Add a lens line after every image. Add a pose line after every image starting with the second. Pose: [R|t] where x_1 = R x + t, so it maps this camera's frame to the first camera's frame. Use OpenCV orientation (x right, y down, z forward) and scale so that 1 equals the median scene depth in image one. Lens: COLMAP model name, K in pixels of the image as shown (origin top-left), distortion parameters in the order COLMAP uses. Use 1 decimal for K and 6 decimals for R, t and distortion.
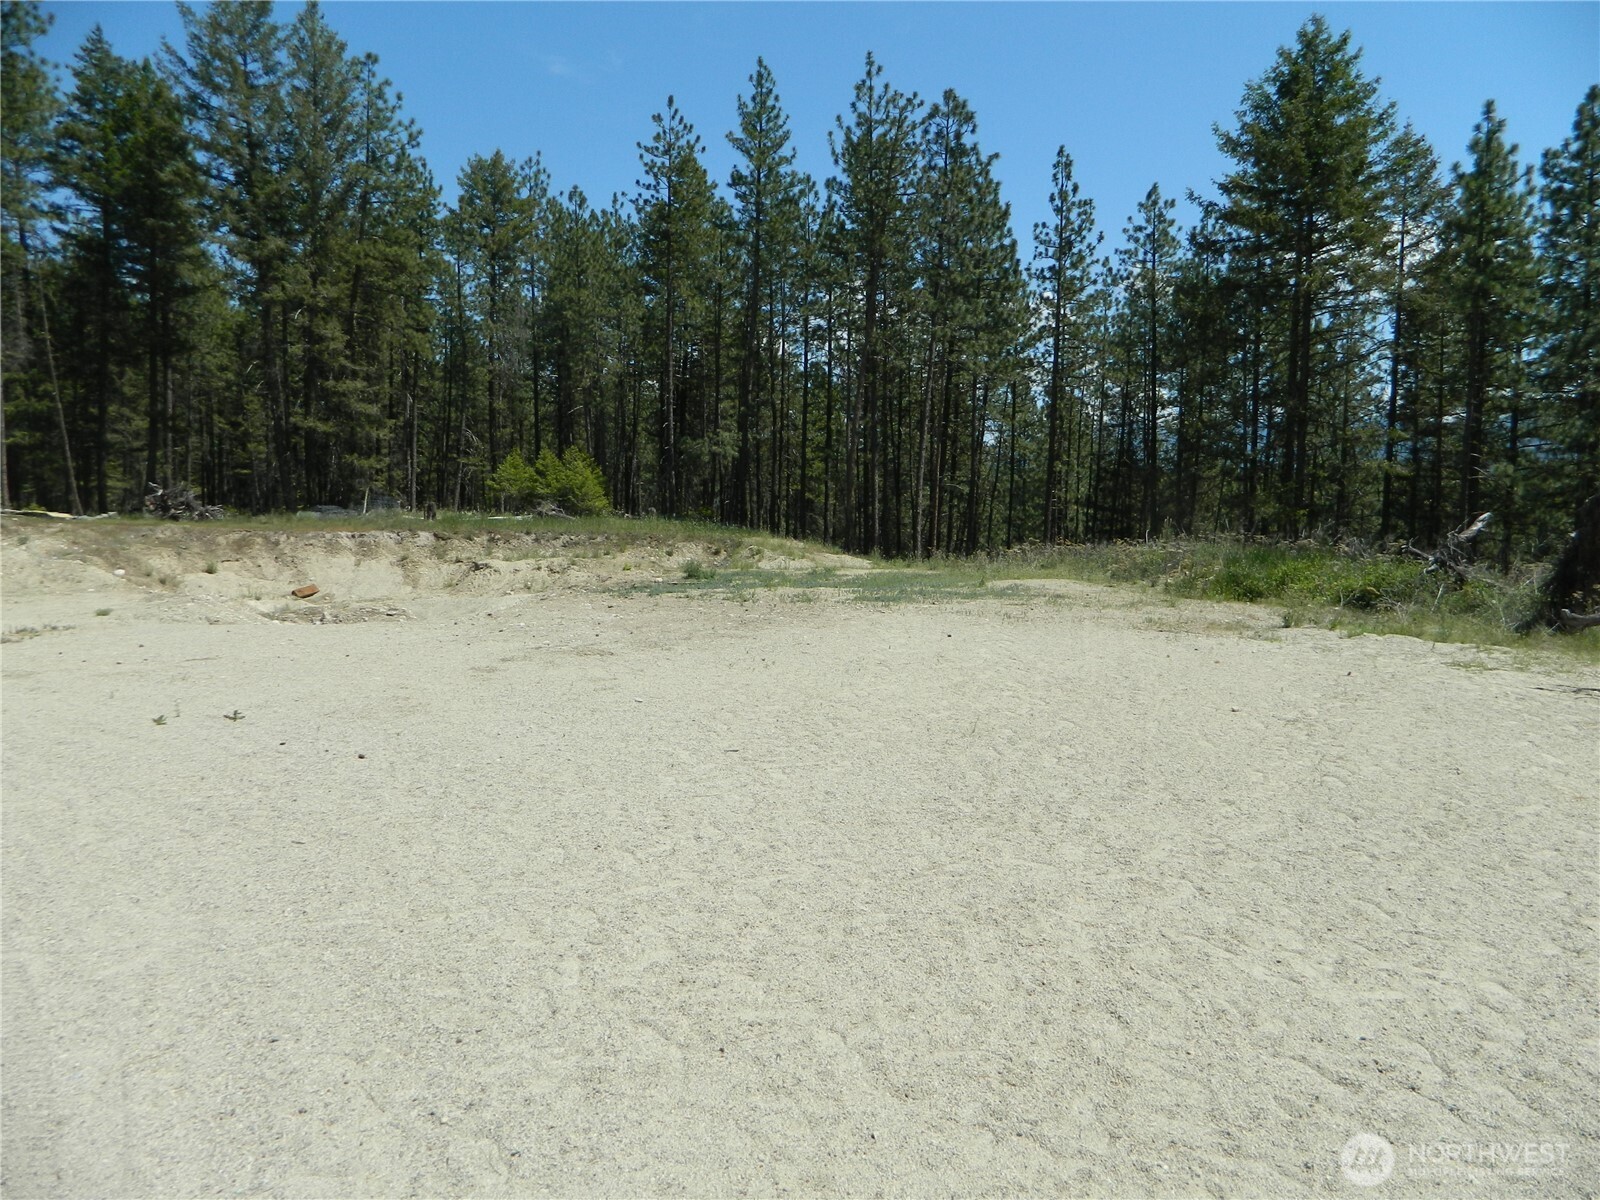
lens RADIAL K [[1170.0, 0, 801.3], [0, 1170.0, 601.2], [0, 0, 1]] dist [0.006854, -0.013045]
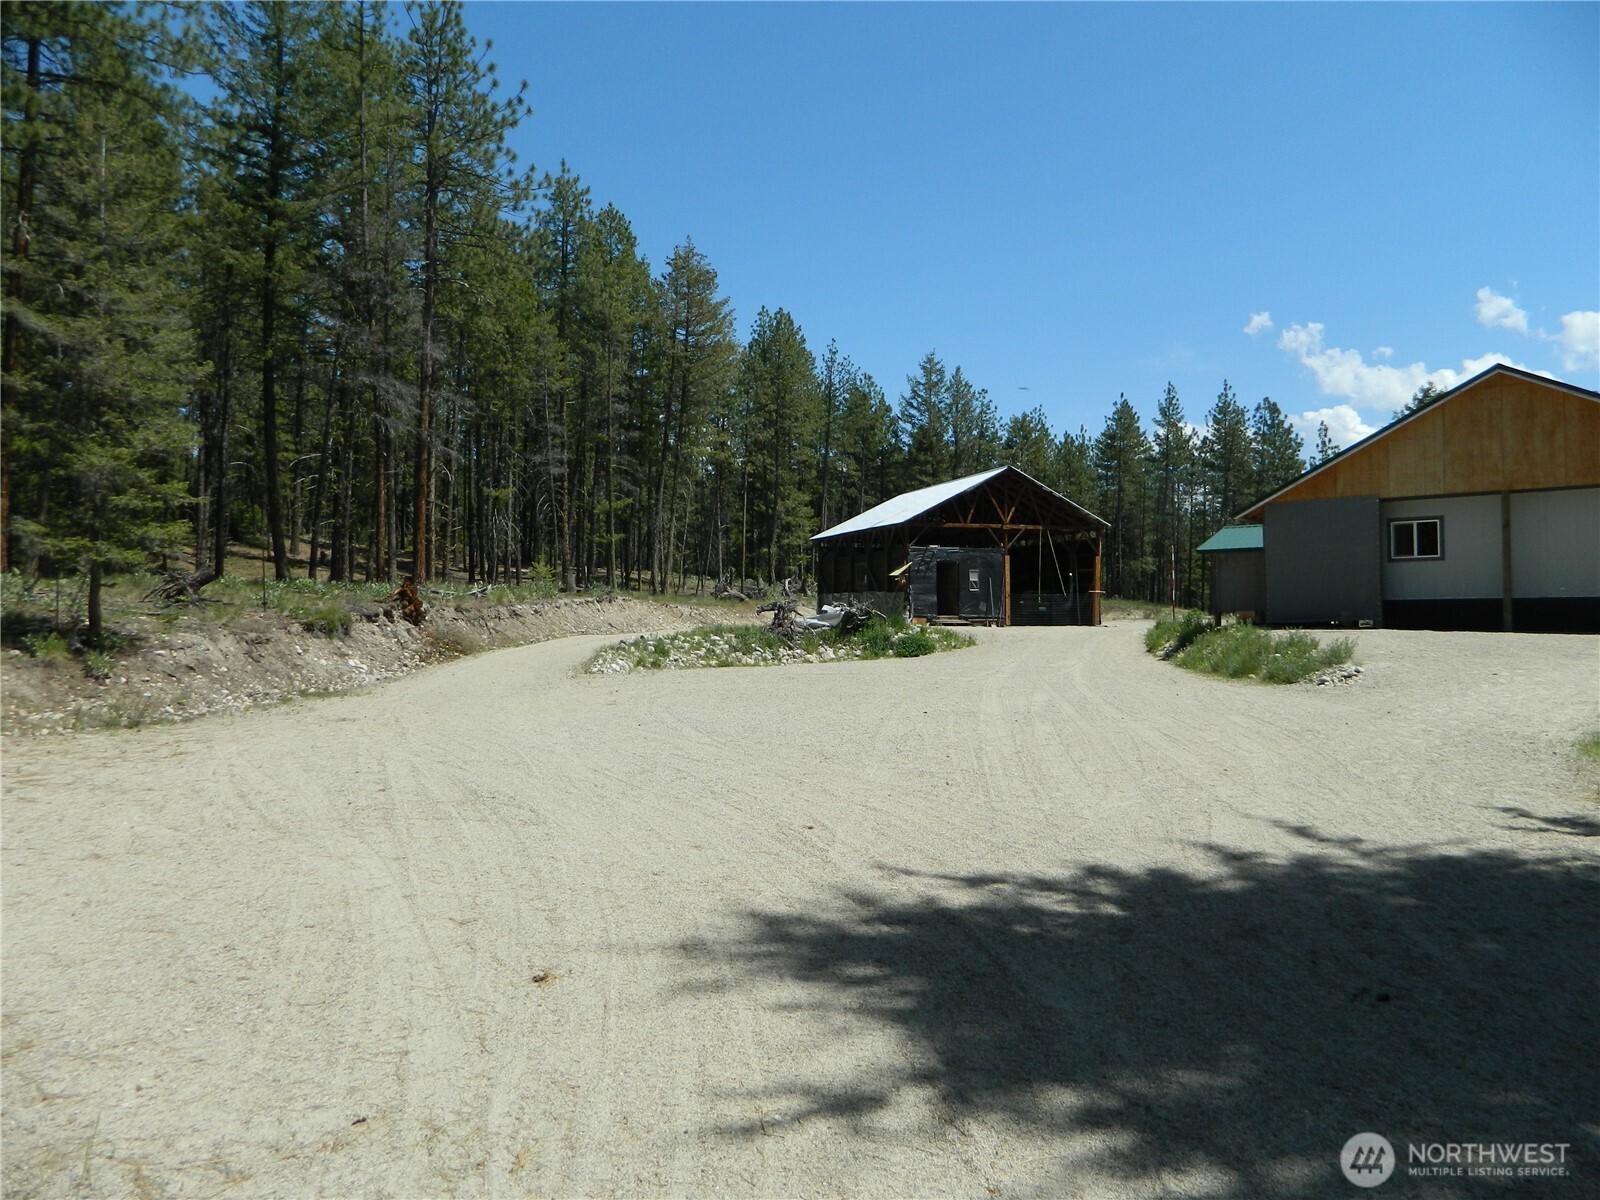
lens RADIAL K [[1170.0, 0, 792.5], [0, 1170.0, 603.5], [0, 0, 1]] dist [0.006854, -0.013045]
pose [[0.951371, 0.000714, -0.308045, -0.030767], [-0.019764, 0.998079, -0.058725, 0.071916], [0.307412, 0.061958, 0.949557, -1.179223]]
